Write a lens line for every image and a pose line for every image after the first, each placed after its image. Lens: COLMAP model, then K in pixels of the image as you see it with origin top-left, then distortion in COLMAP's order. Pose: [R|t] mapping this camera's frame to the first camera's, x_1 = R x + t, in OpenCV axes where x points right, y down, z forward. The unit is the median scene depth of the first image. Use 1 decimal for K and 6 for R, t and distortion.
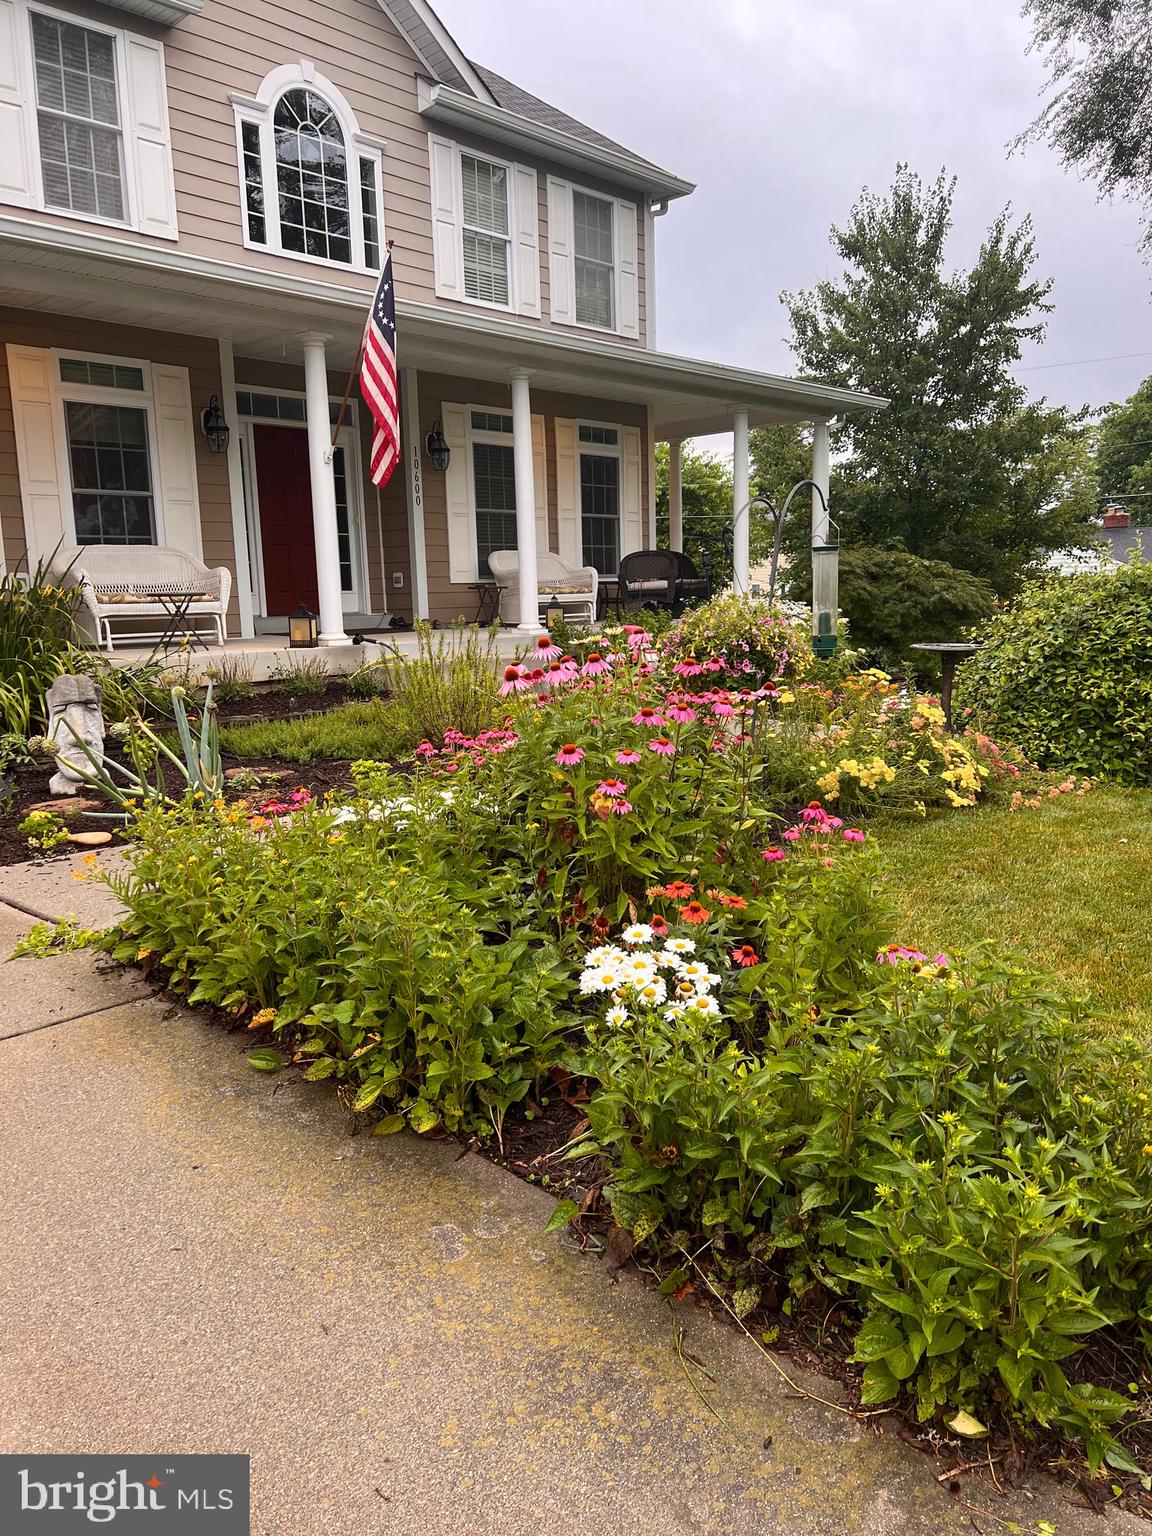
lens RADIAL K [[1178.7, 0, 561.6], [0, 1178.7, 778.6], [0, 0, 1]] dist [0.057171, -0.057046]
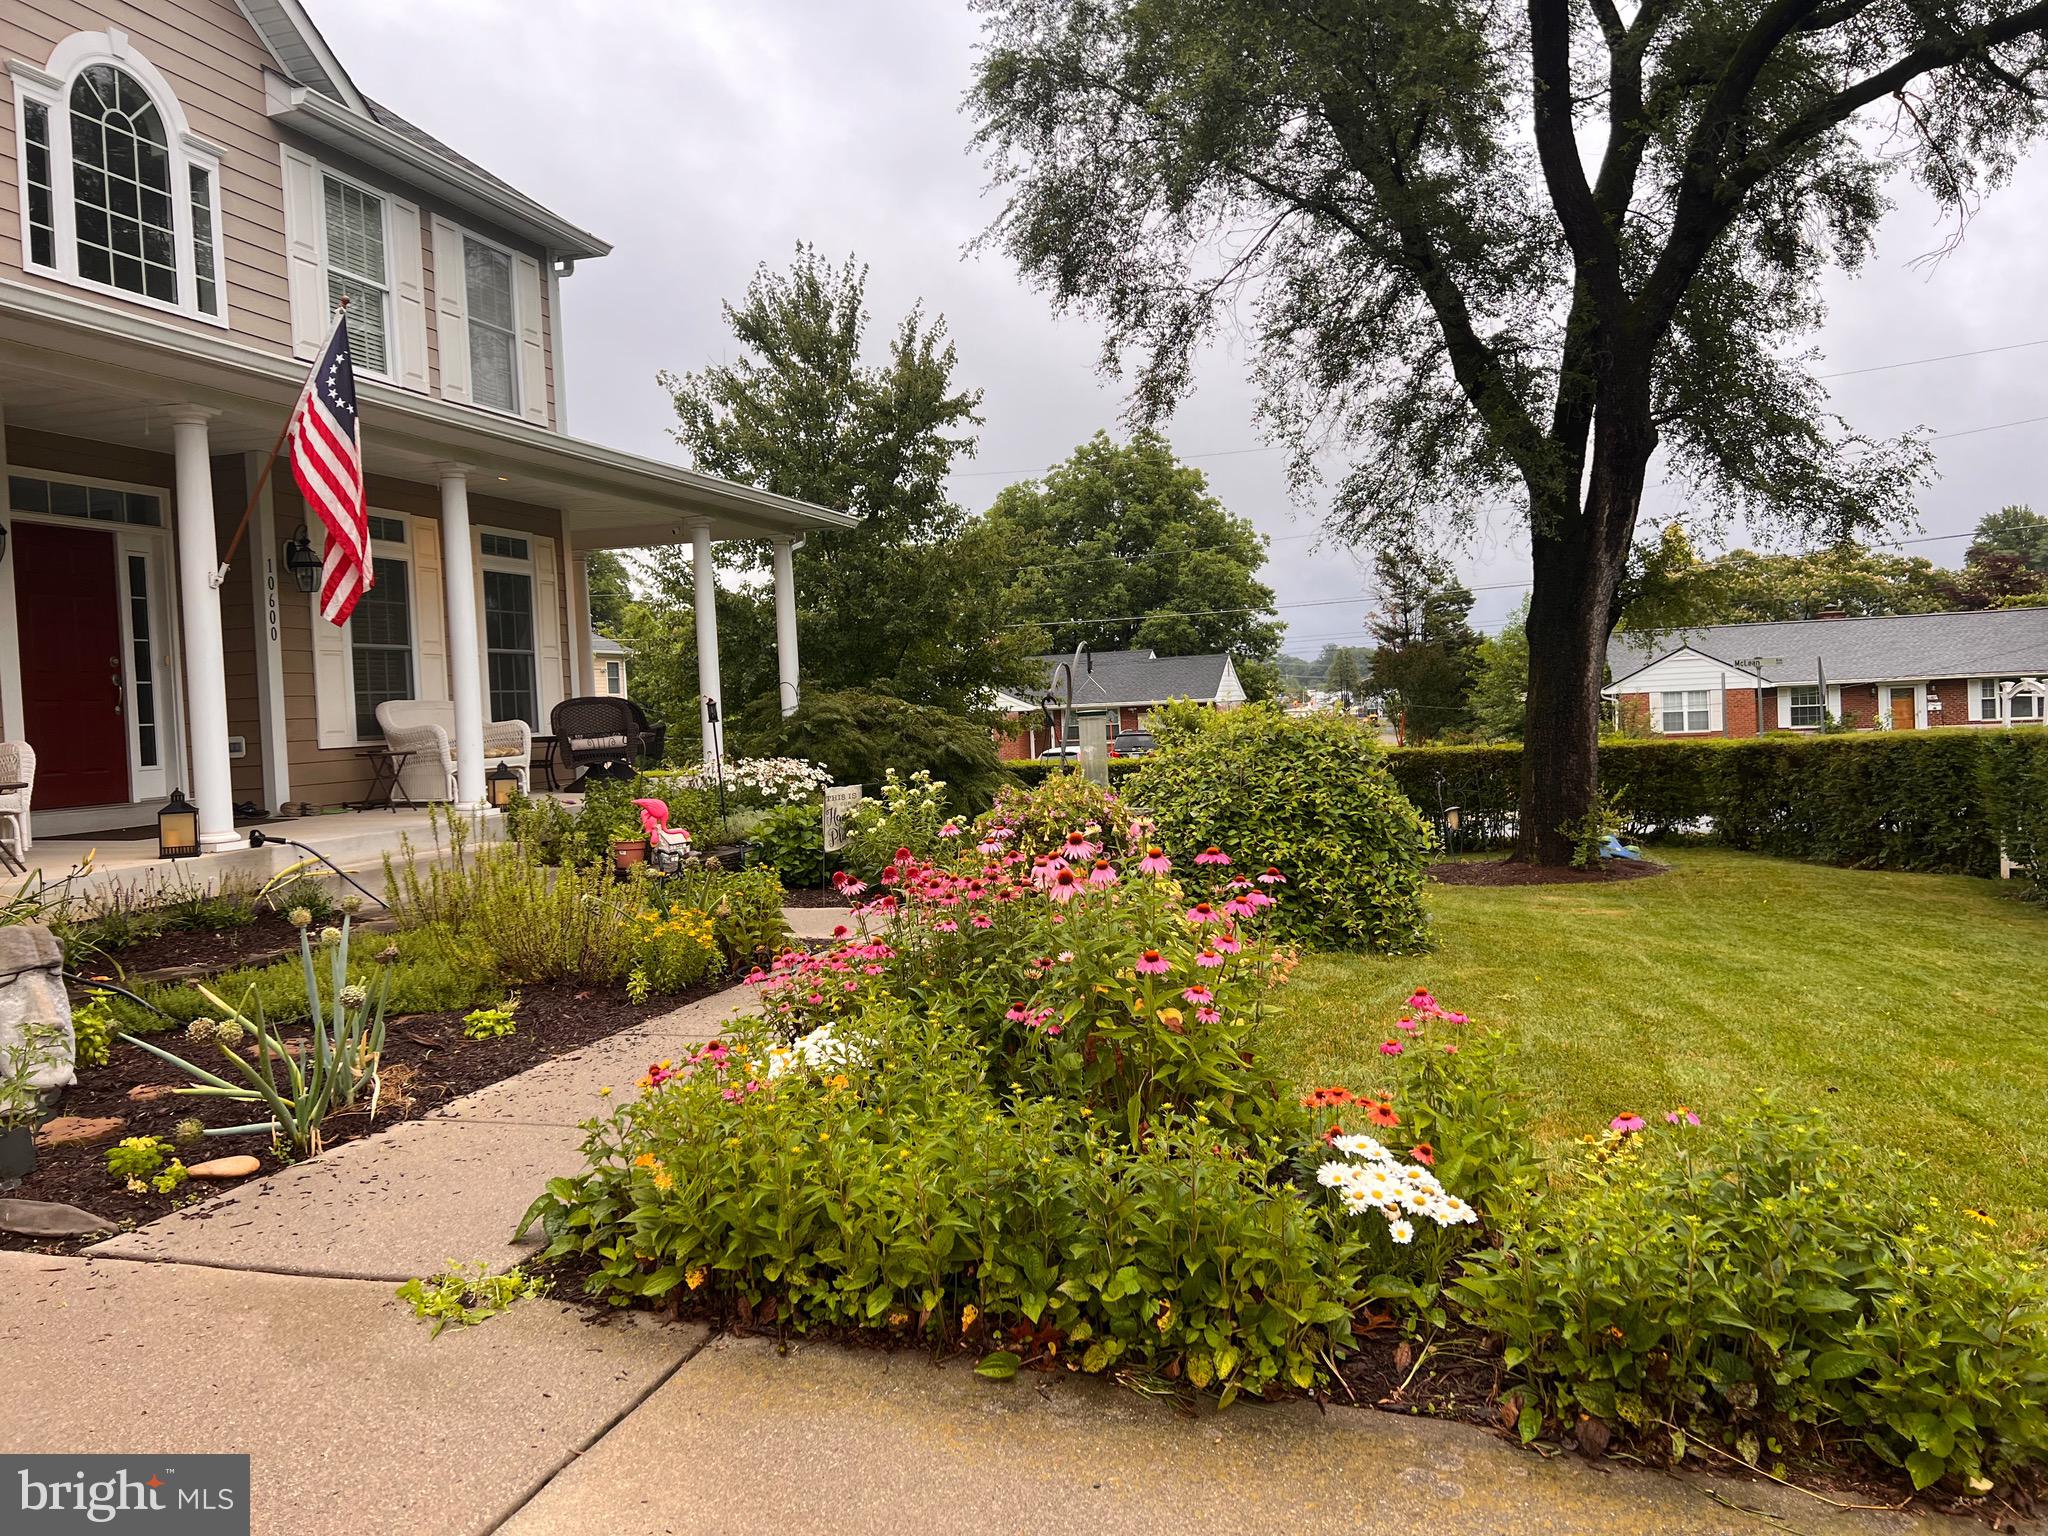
lens RADIAL K [[1571.6, 0, 1040.4], [0, 1571.6, 761.5], [0, 0, 1]] dist [0.057171, -0.057046]
pose [[0.885147, -0.033284, 0.464119, -0.150427], [0.097107, 0.988690, -0.114295, -0.010686], [-0.455066, 0.146237, 0.878368, -0.009419]]
